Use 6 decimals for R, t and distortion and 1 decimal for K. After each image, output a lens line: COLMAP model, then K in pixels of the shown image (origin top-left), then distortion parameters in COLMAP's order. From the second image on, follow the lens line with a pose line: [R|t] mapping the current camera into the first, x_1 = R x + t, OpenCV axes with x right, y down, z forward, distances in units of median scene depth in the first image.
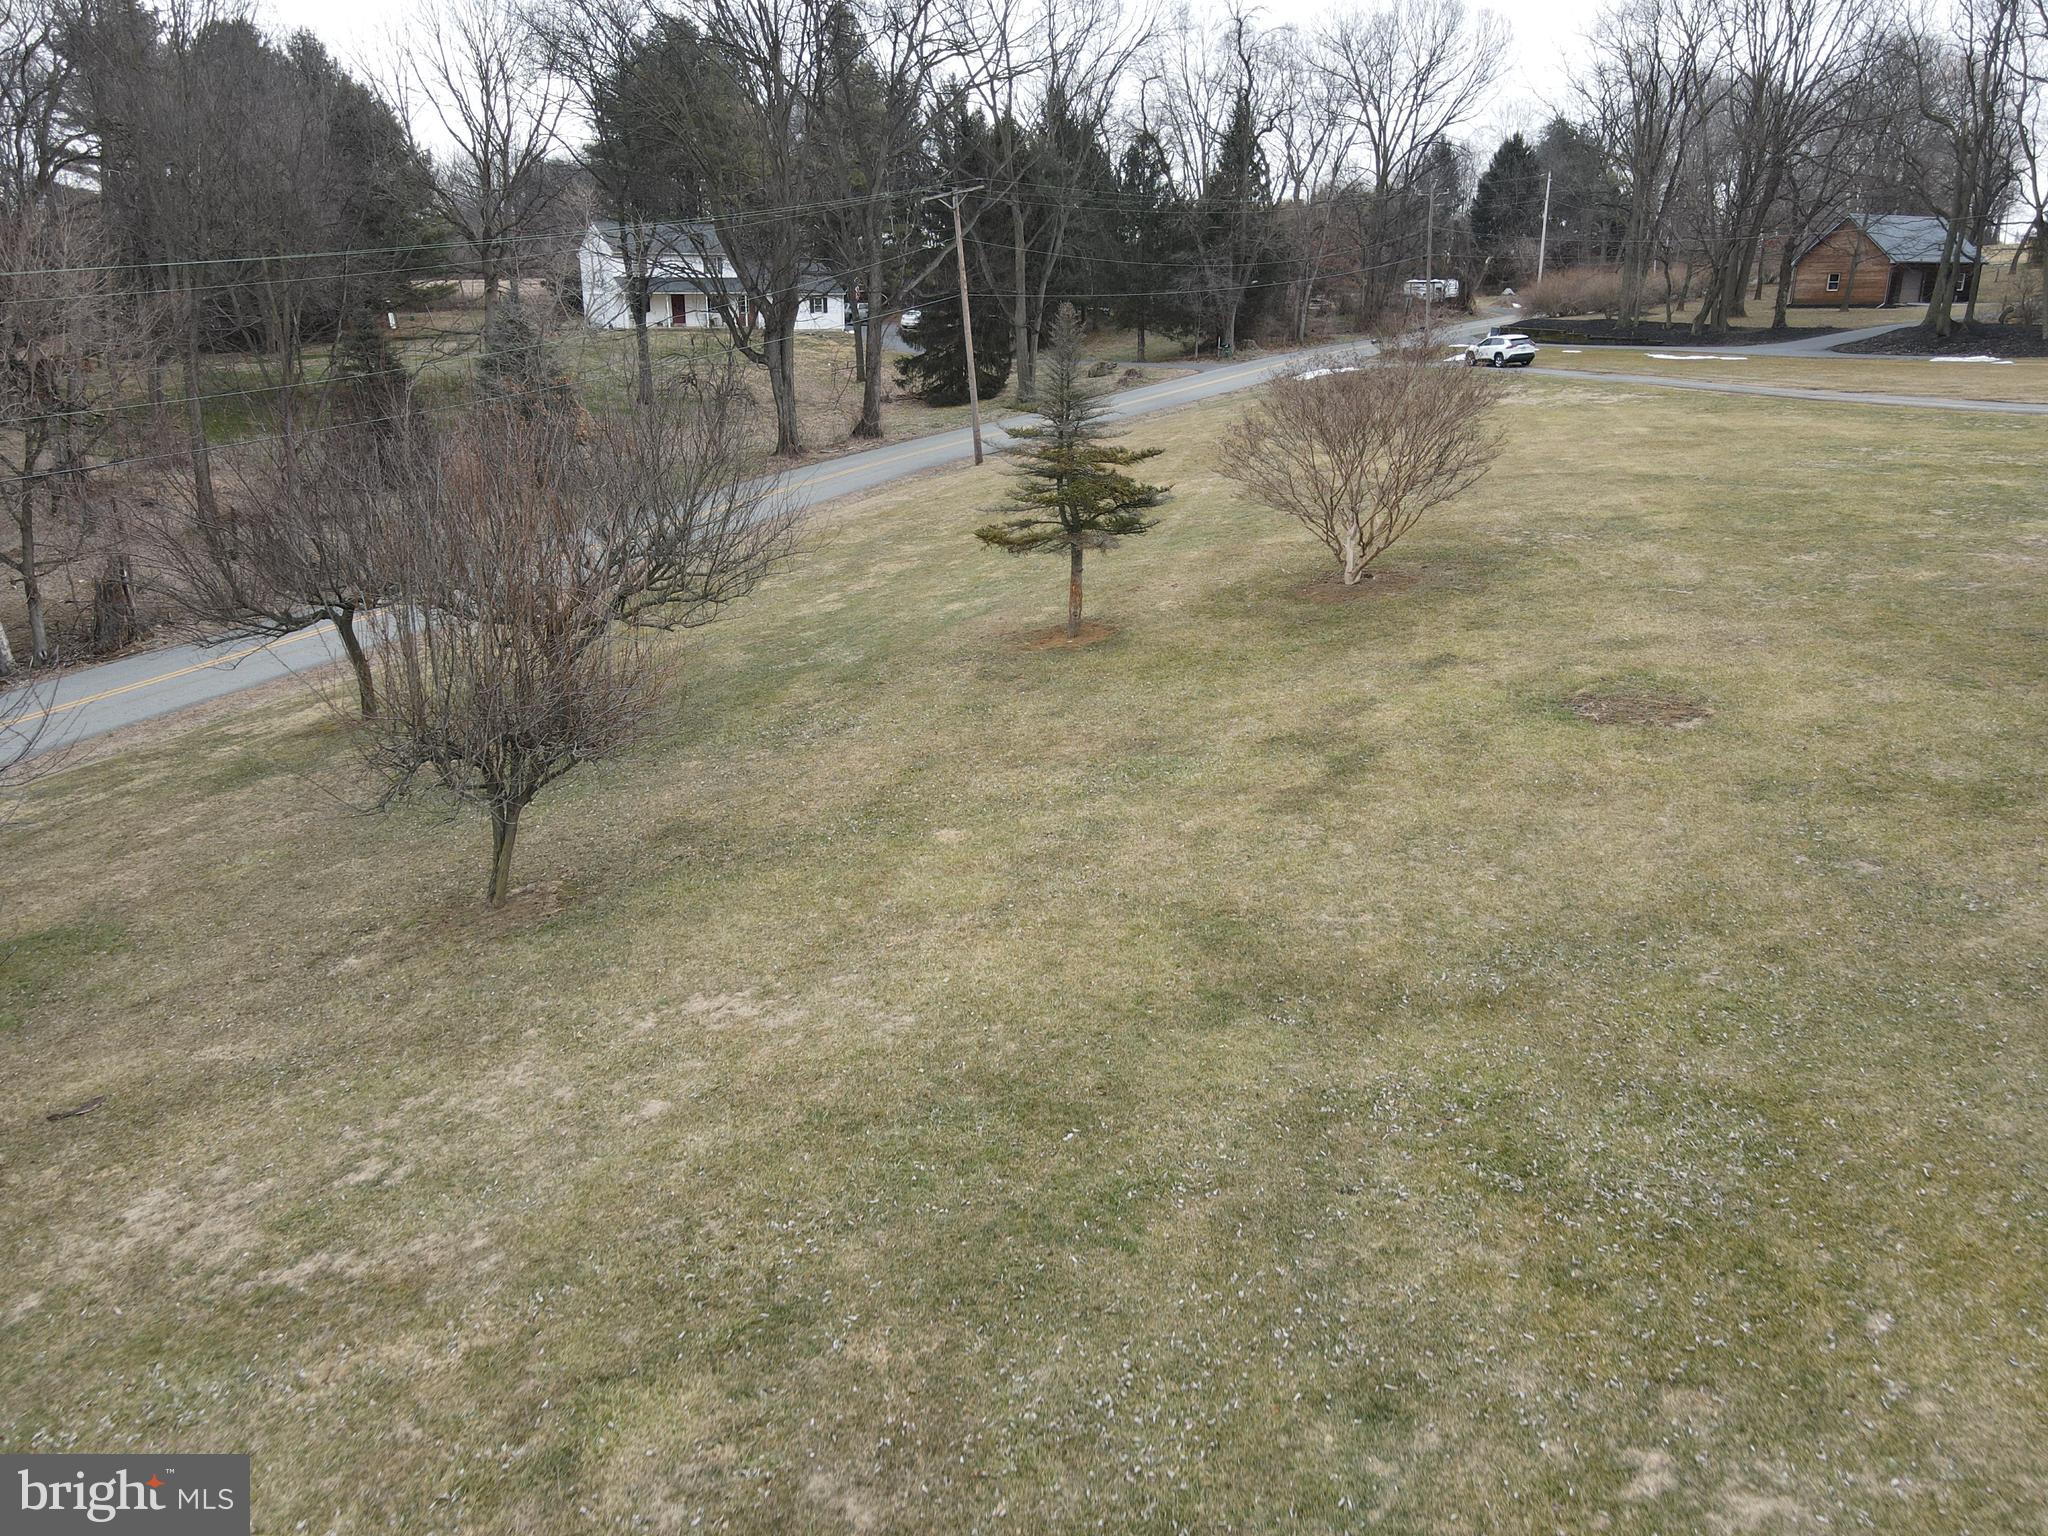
lens RADIAL K [[1506.1, 0, 1017.6], [0, 1506.1, 761.0], [0, 0, 1]] dist [-0.001112, 0.030568]
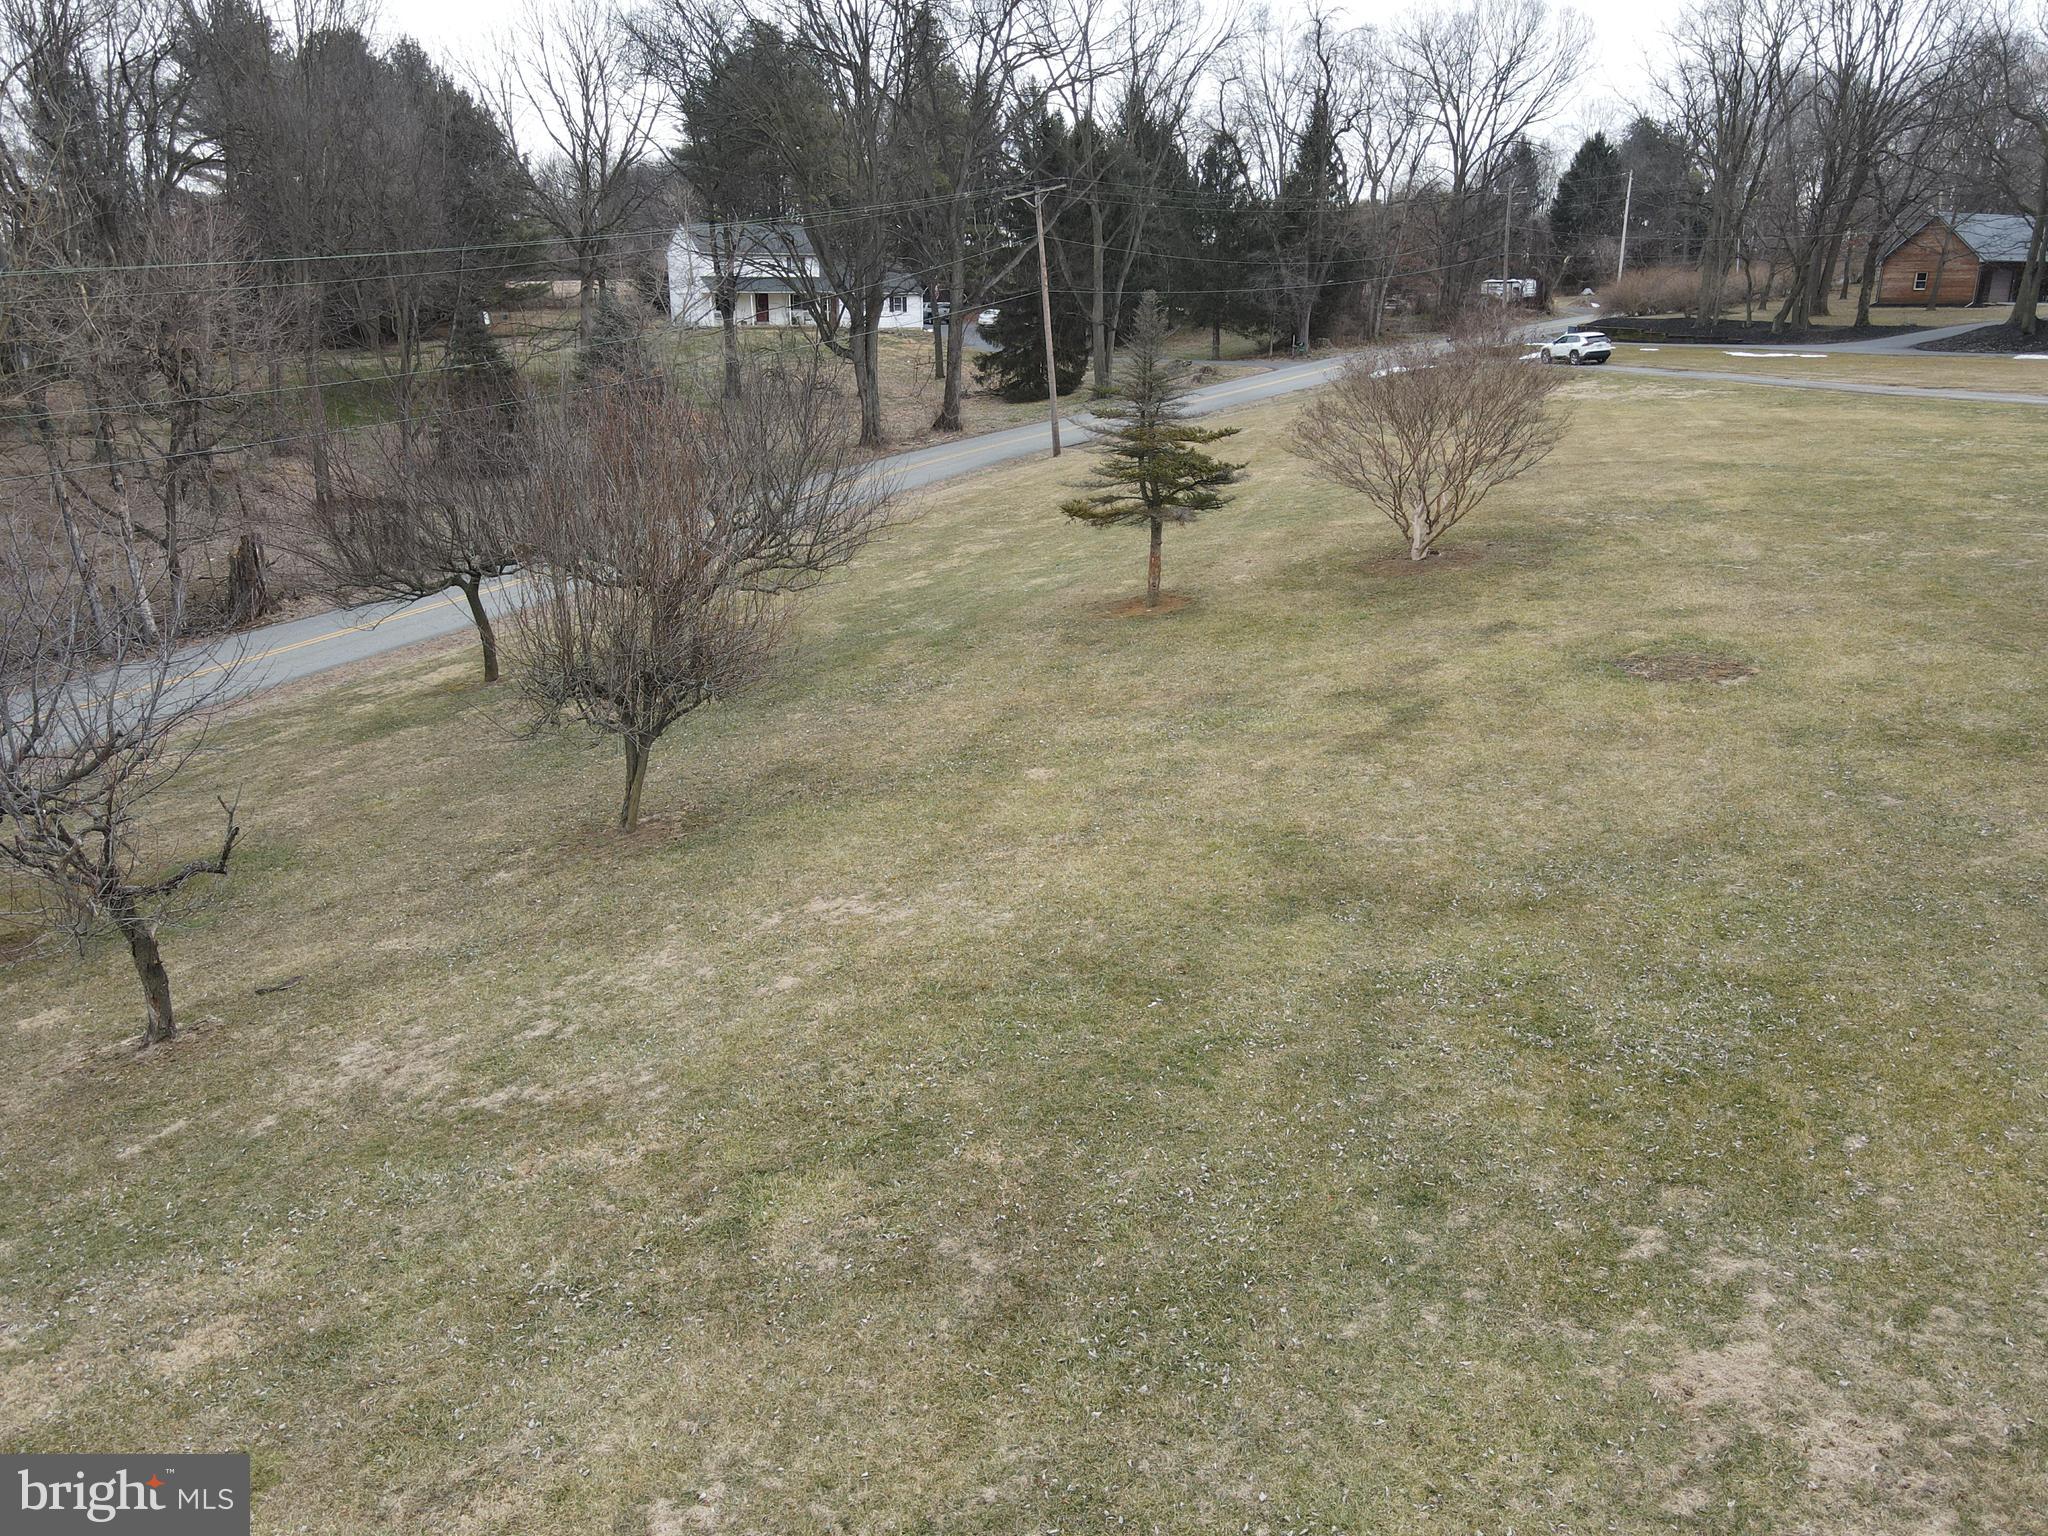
lens RADIAL K [[1506.1, 0, 1017.6], [0, 1506.1, 761.0], [0, 0, 1]] dist [-0.001112, 0.030568]
pose [[0.998908, 0.014211, -0.044505, -0.013424], [-0.014278, 0.999897, -0.001192, 0.045317], [0.044483, 0.001826, 0.999008, -0.096990]]
